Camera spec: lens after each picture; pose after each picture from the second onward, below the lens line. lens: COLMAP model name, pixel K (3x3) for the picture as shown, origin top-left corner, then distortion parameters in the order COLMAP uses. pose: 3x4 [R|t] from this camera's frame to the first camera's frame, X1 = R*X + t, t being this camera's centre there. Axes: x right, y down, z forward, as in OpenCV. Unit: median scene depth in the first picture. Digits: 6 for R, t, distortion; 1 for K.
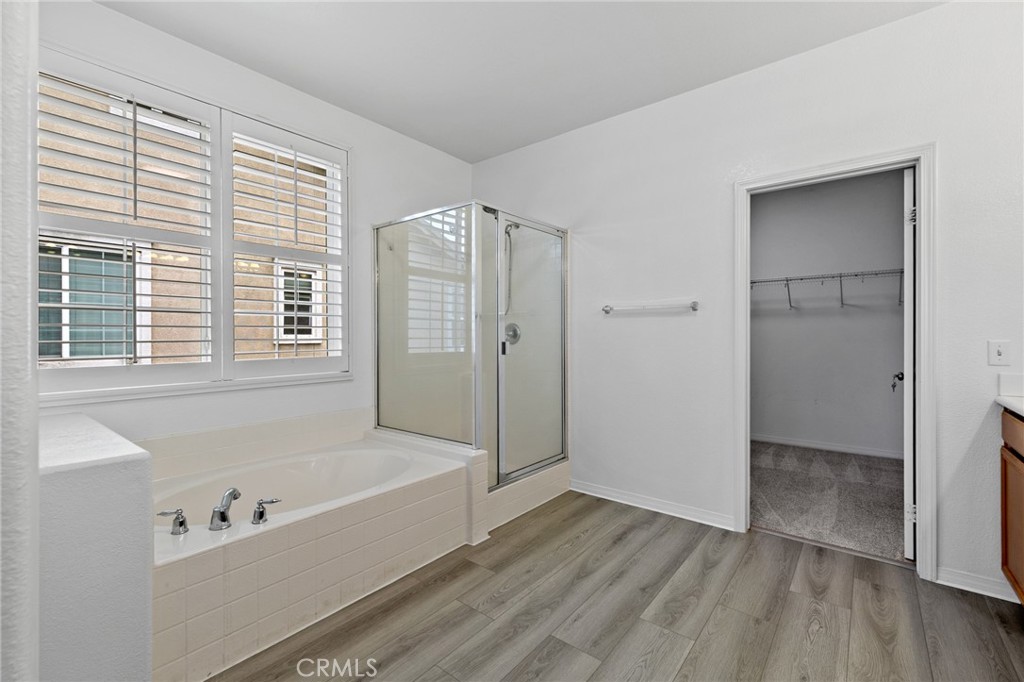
lens RADIAL K [[442.0, 0, 517.1], [0, 442.0, 336.4], [0, 0, 1]] dist [0.002952, 0.000177]
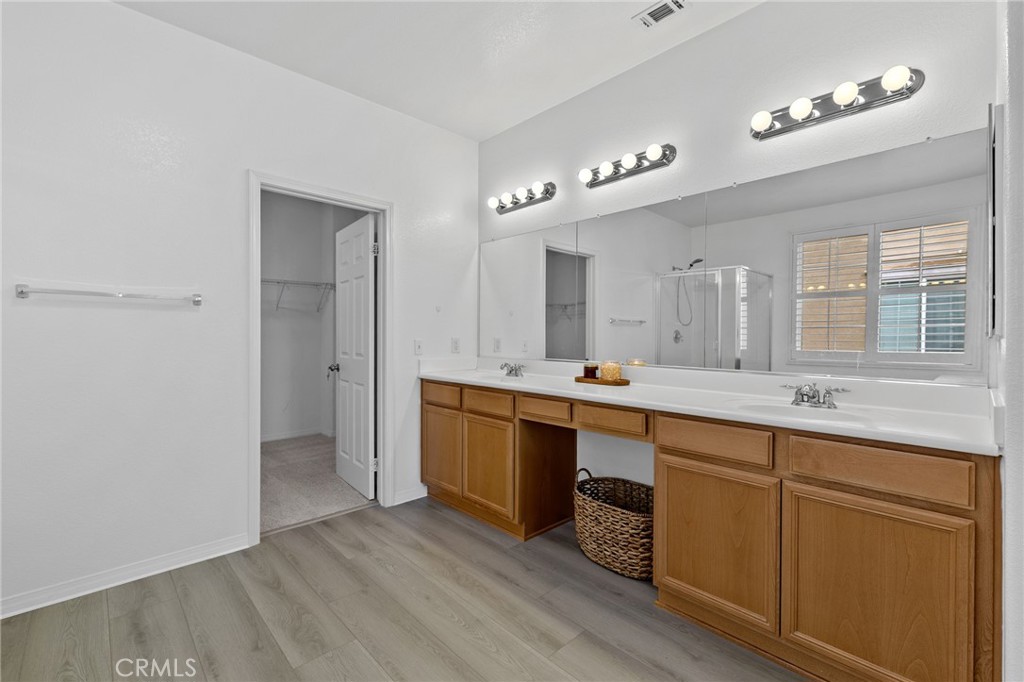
lens RADIAL K [[442.0, 0, 517.1], [0, 442.0, 336.4], [0, 0, 1]] dist [0.002952, 0.000177]
pose [[0.133596, 0.001580, 0.991035, -0.401823], [-0.000728, 0.999999, -0.001496, 0.000961], [-0.991036, -0.000522, 0.133597, 0.368604]]
